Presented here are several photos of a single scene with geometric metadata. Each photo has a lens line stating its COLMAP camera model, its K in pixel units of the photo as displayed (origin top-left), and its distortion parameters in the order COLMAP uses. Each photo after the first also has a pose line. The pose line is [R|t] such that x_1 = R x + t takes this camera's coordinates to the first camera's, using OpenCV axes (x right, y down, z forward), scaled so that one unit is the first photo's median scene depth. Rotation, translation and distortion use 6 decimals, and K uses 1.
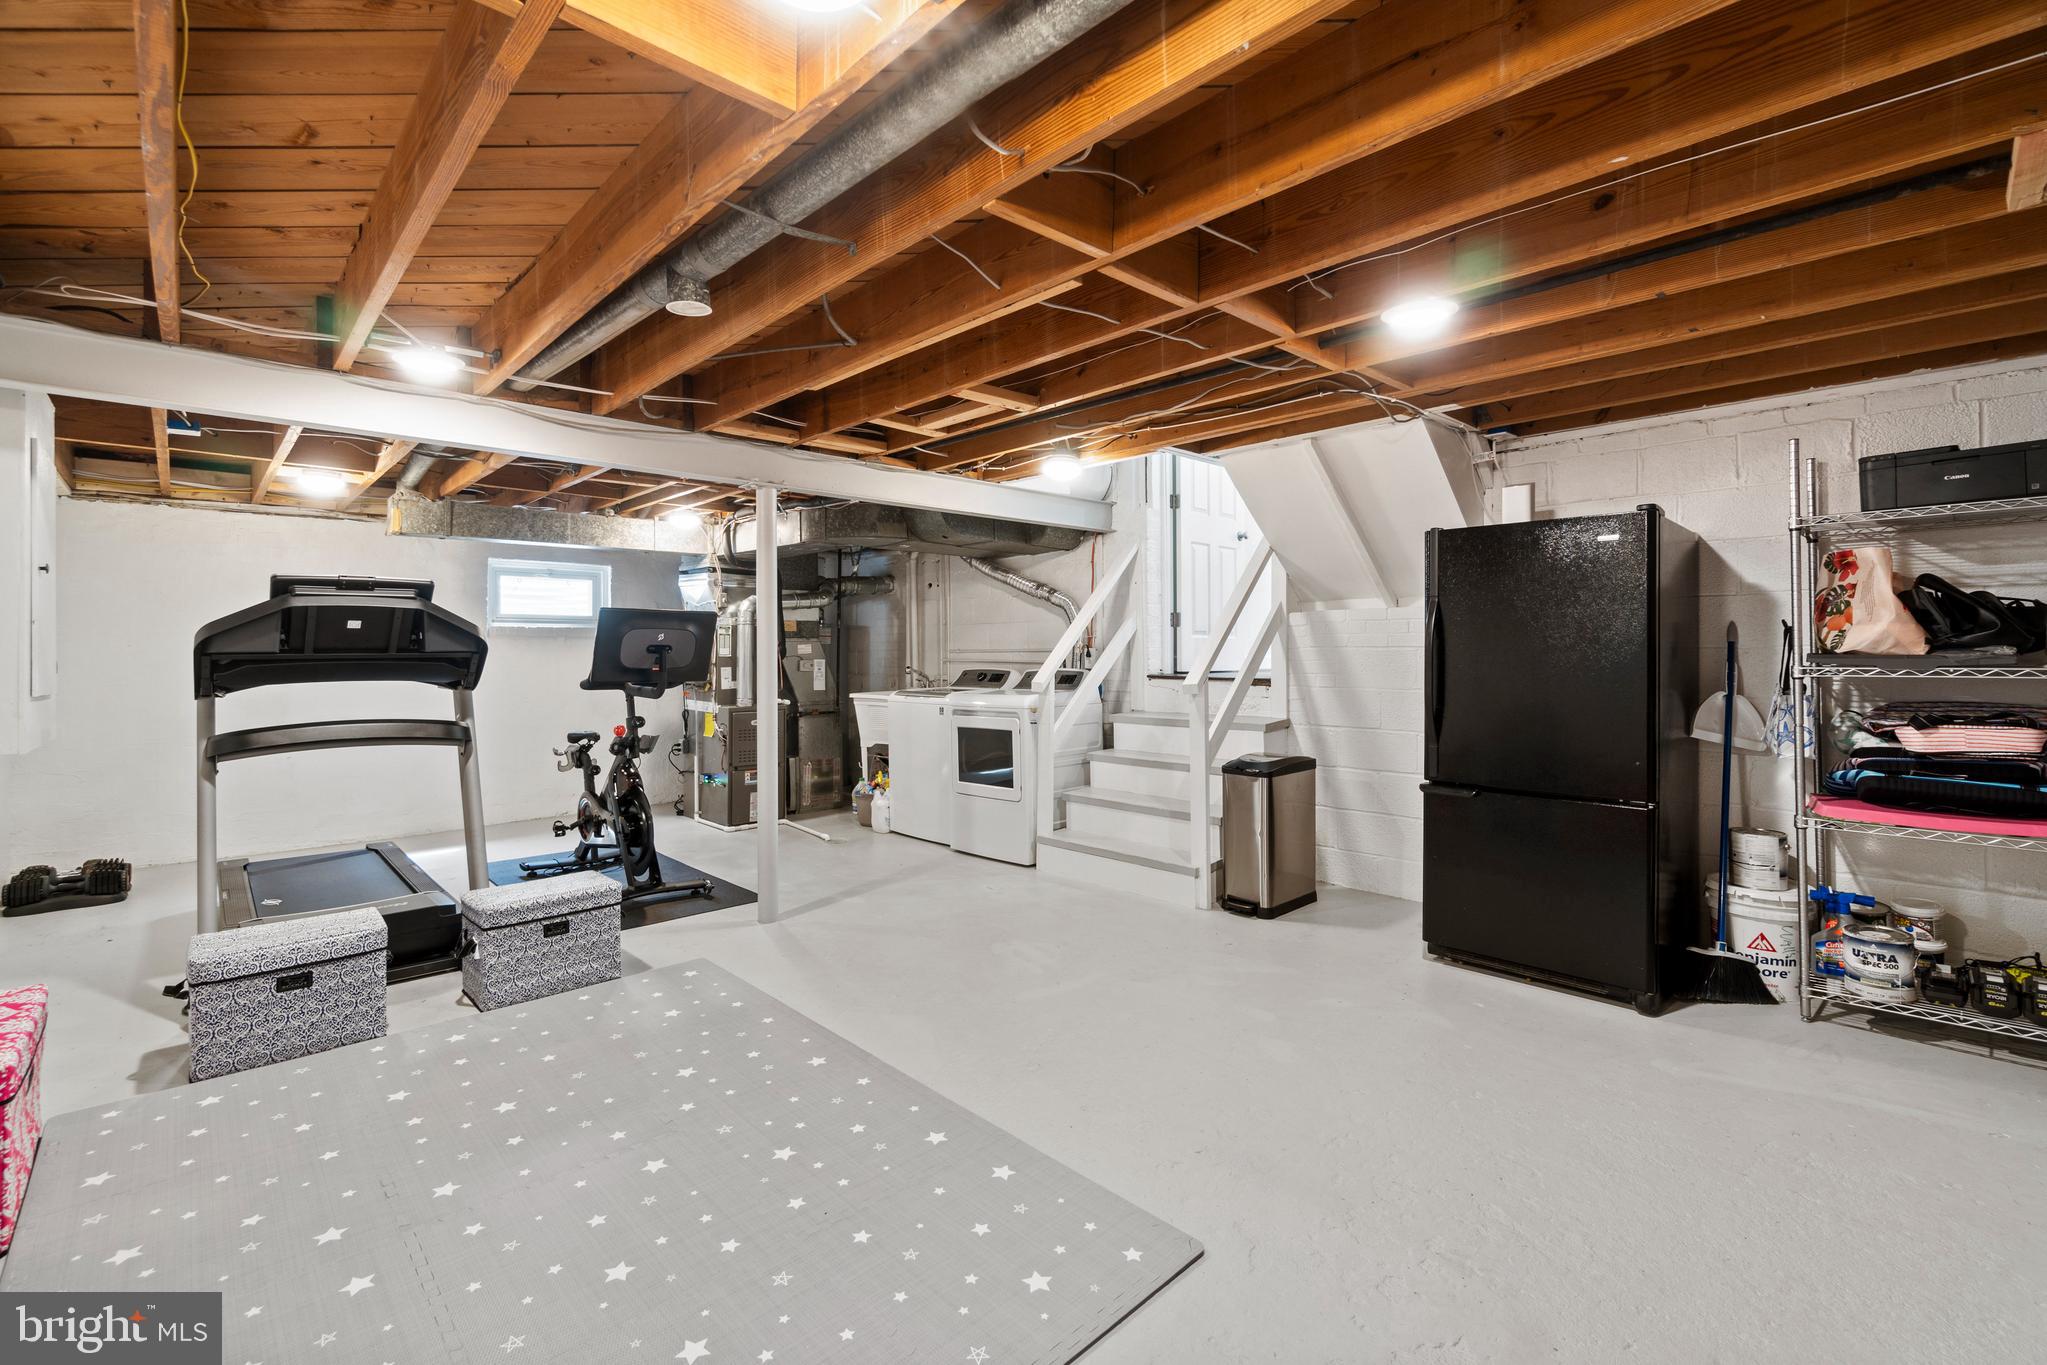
lens RADIAL K [[887.9, 0, 1010.8], [0, 887.9, 647.6], [0, 0, 1]] dist [-0.003583, -0.000207]
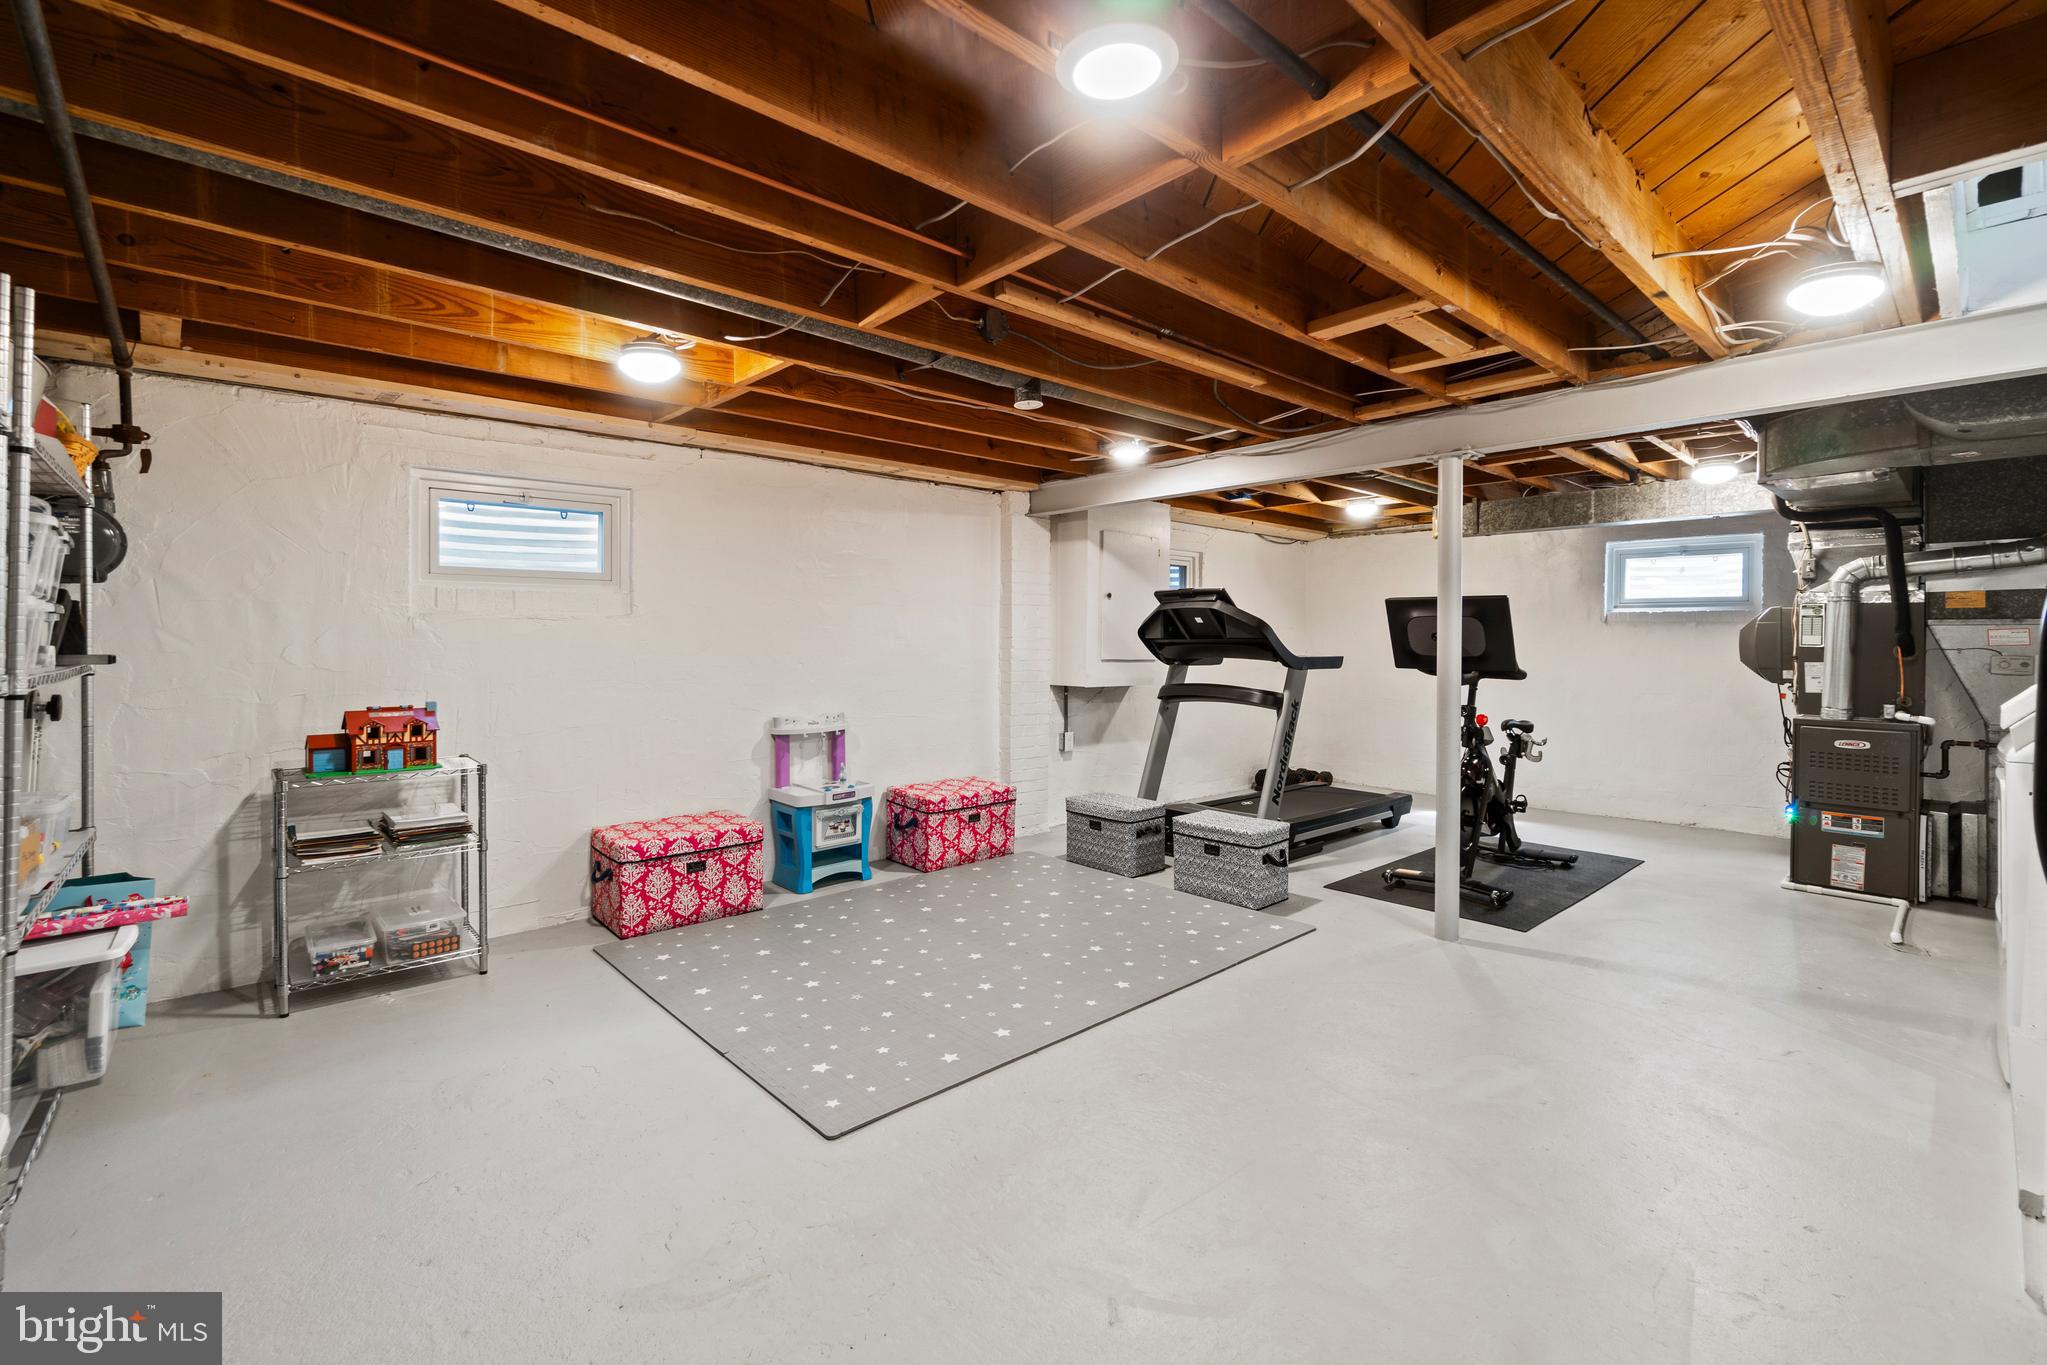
lens RADIAL K [[887.9, 0, 1009.3], [0, 887.9, 641.8], [0, 0, 1]] dist [-0.003583, -0.000207]
pose [[-0.021596, 0.009128, -0.999725, 0.681525], [0.001979, 0.999957, 0.009087, -0.003146], [0.999765, -0.001782, -0.021613, 0.615114]]
